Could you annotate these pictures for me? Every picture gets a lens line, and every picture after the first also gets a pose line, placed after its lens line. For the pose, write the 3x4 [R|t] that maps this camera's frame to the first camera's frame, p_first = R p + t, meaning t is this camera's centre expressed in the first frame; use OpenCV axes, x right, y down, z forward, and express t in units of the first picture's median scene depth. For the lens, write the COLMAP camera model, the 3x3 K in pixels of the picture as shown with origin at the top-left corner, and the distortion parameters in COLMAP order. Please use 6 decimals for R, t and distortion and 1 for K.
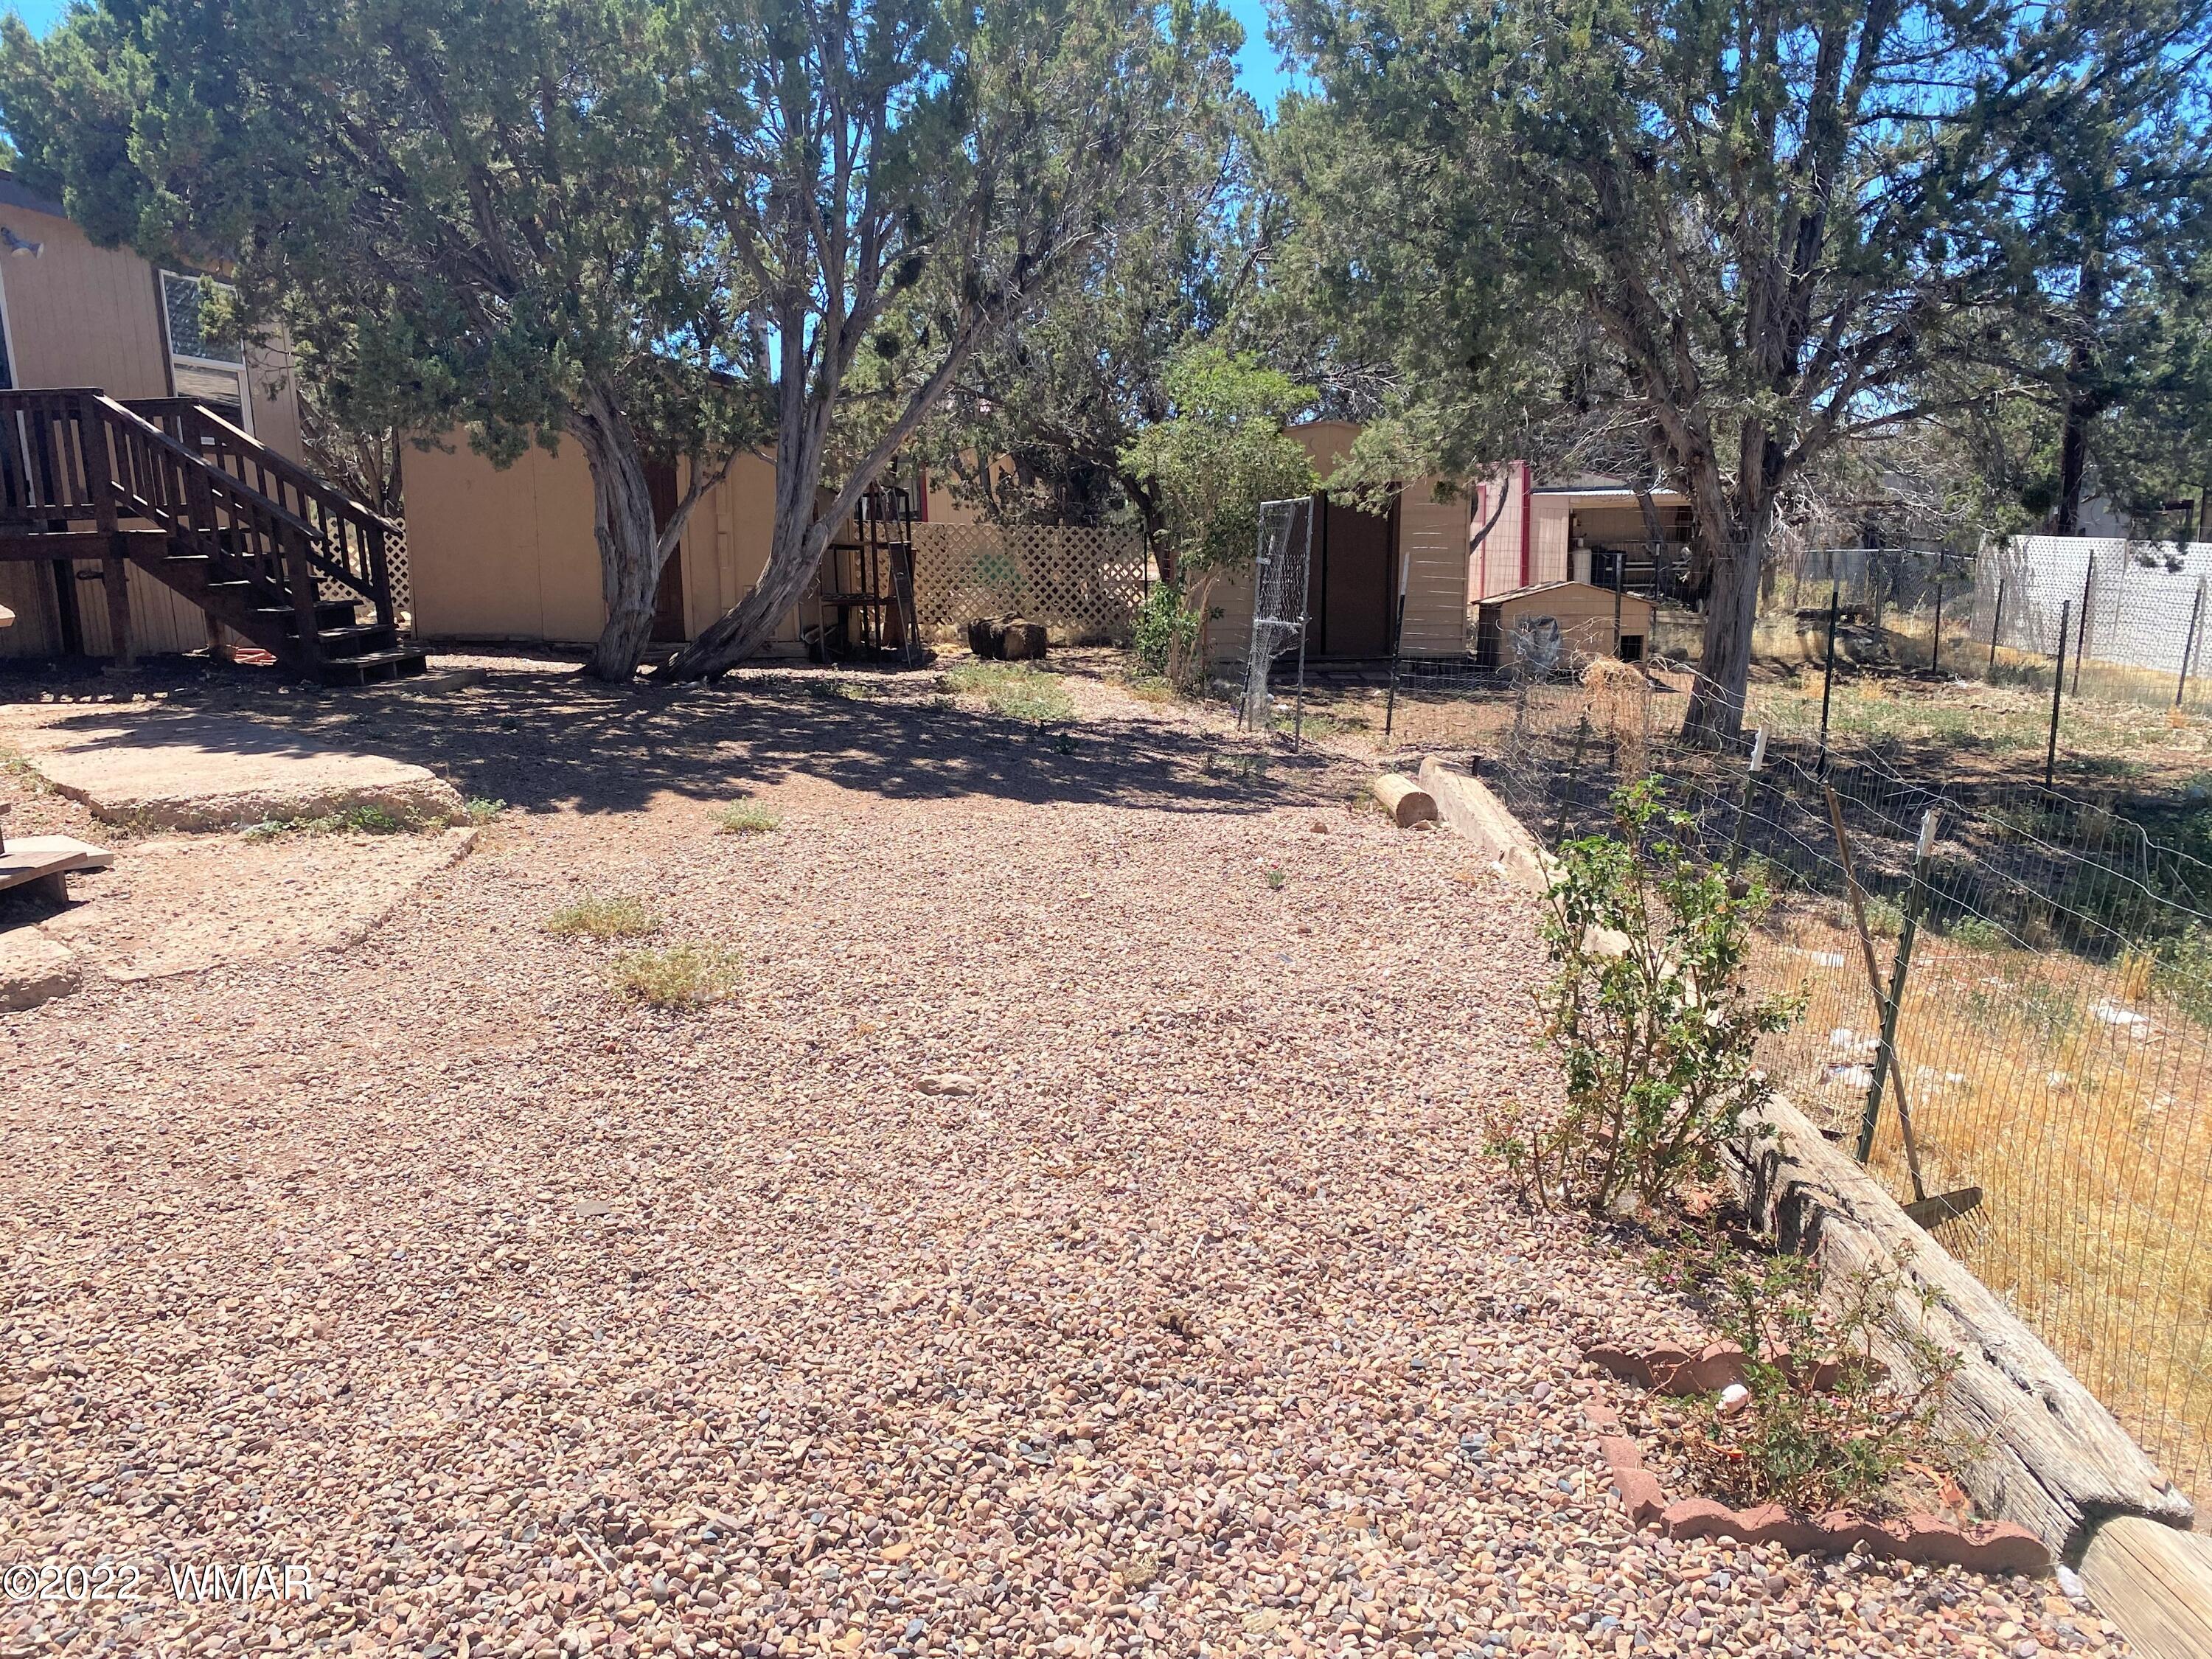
lens RADIAL K [[1693.5, 0, 1112.4], [0, 1693.5, 839.0], [0, 0, 1]] dist [0.056806, -0.054516]
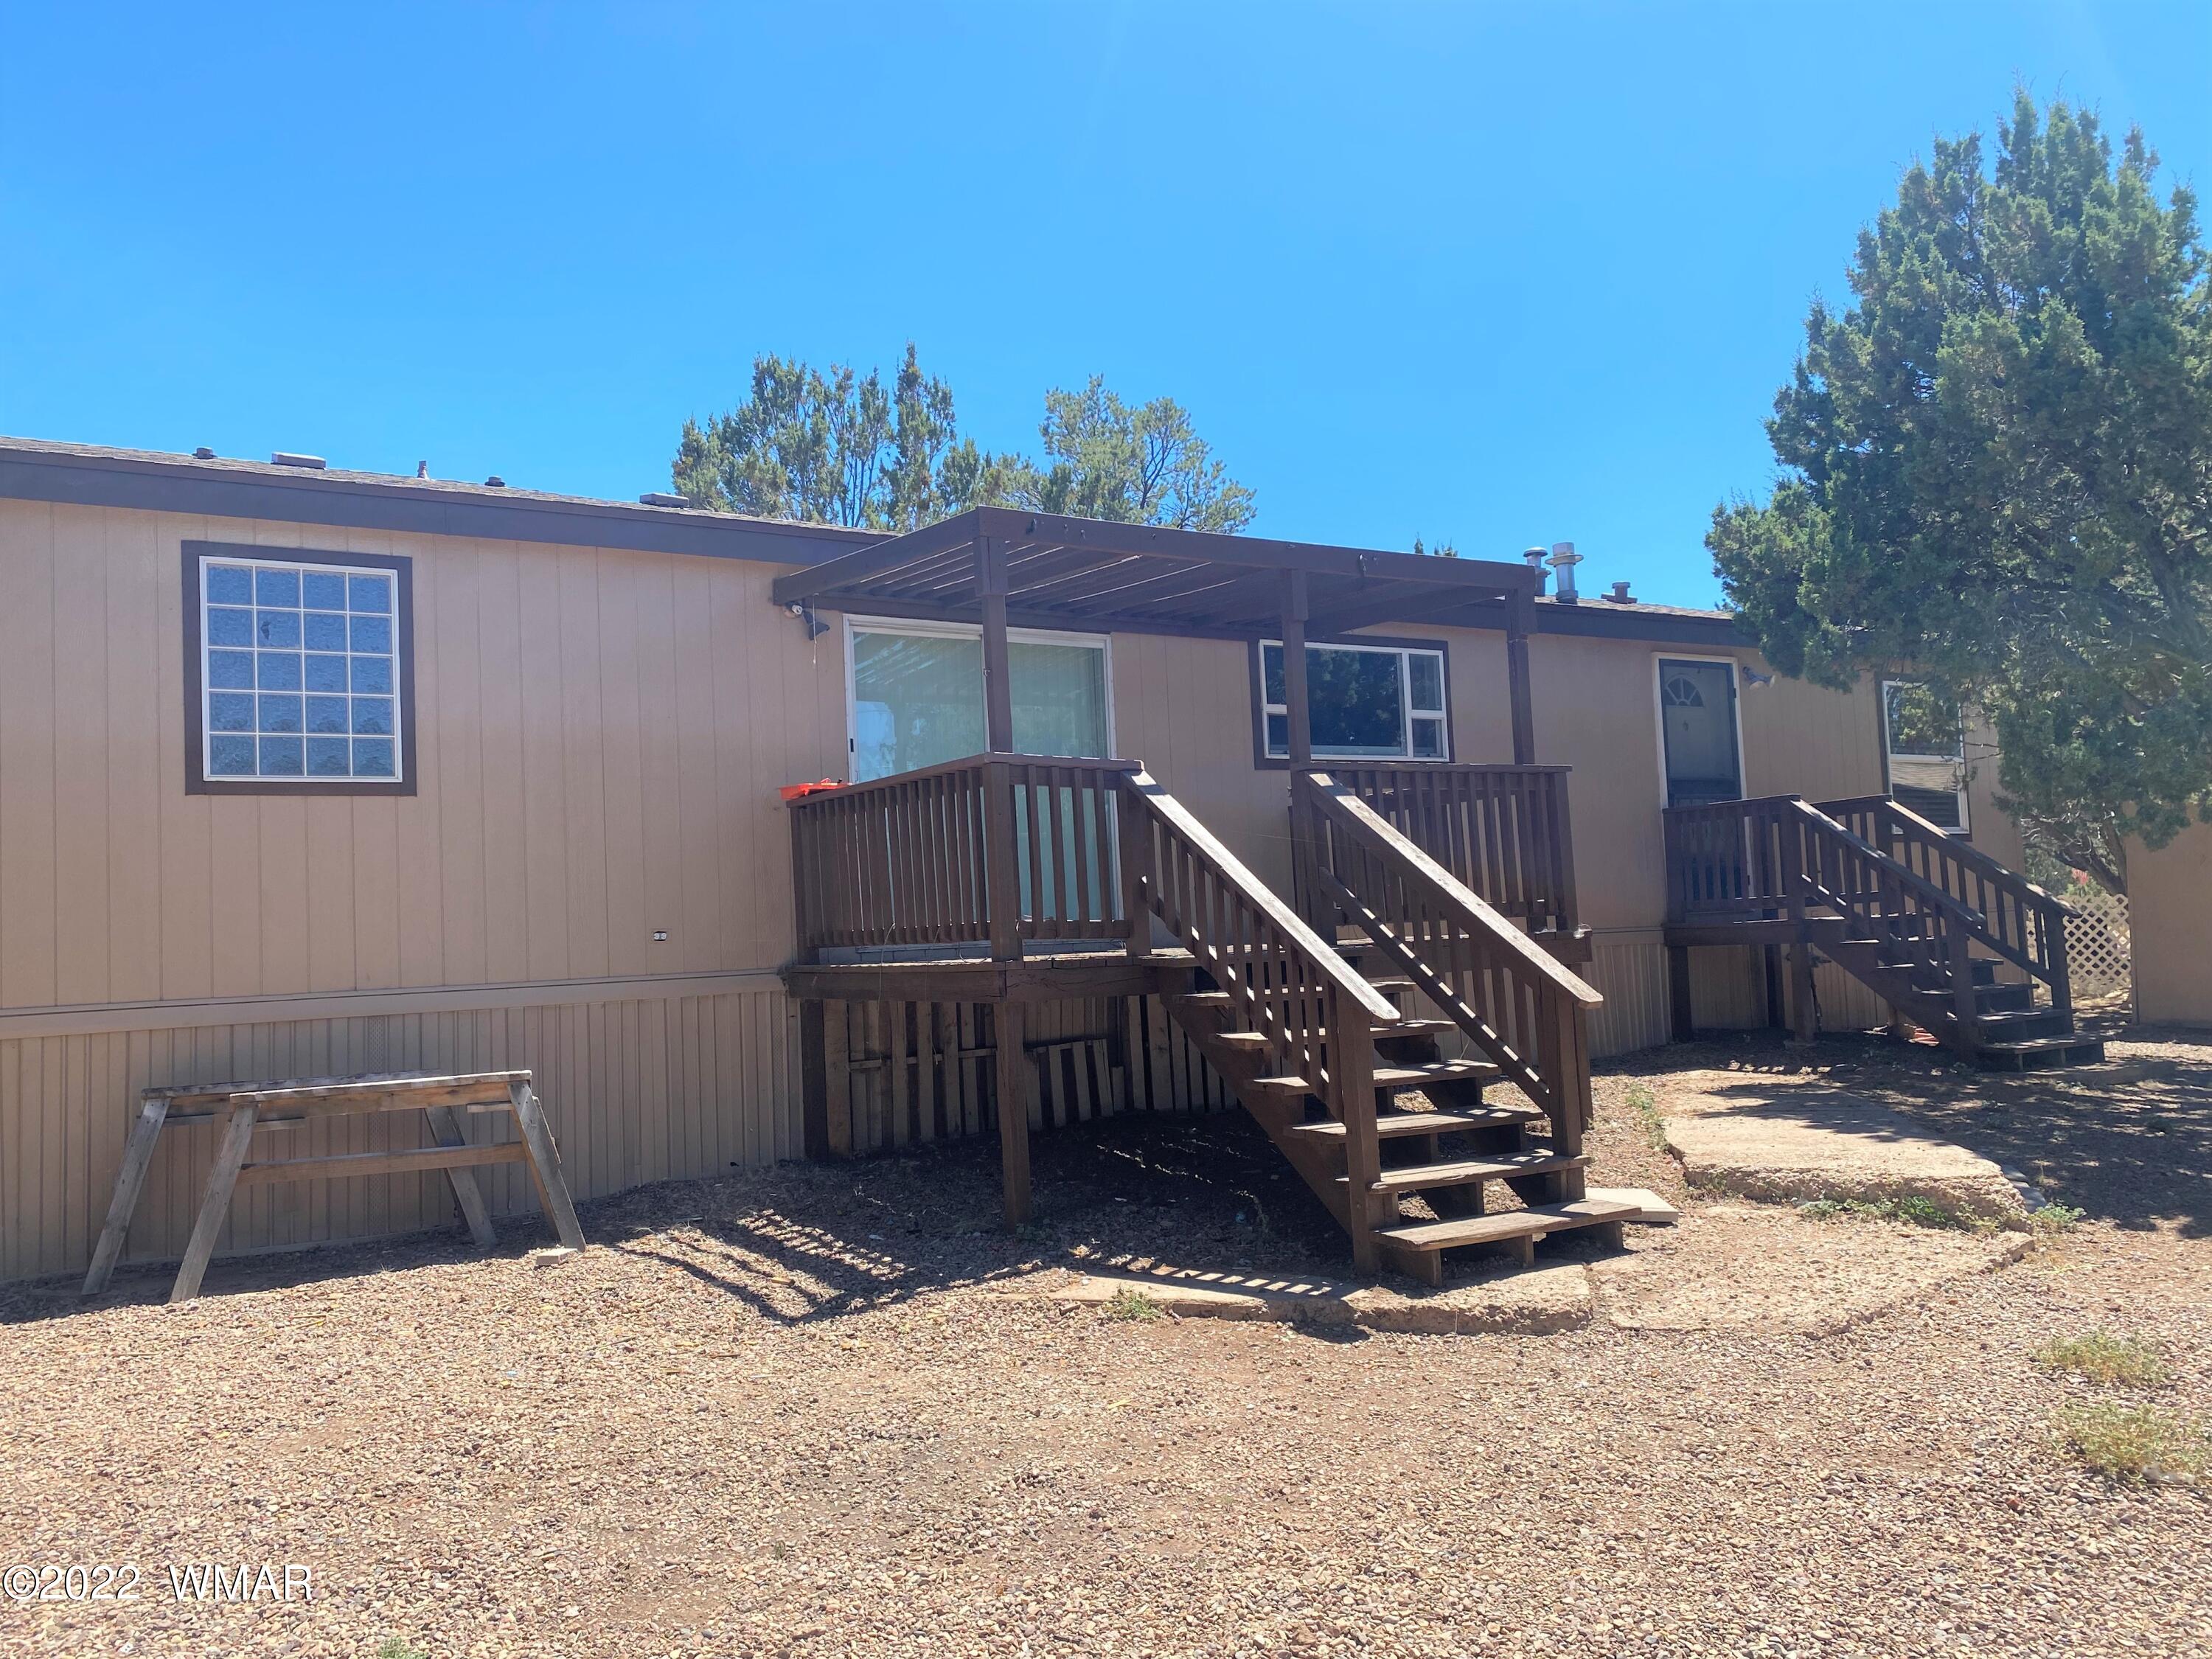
lens RADIAL K [[1693.5, 0, 1121.2], [0, 1693.5, 834.4], [0, 0, 1]] dist [0.056806, -0.054516]
pose [[0.575895, -0.051545, -0.815897, 0.115869], [-0.127358, 0.980169, -0.151817, -0.015424], [0.807543, 0.191341, 0.557909, 0.030324]]
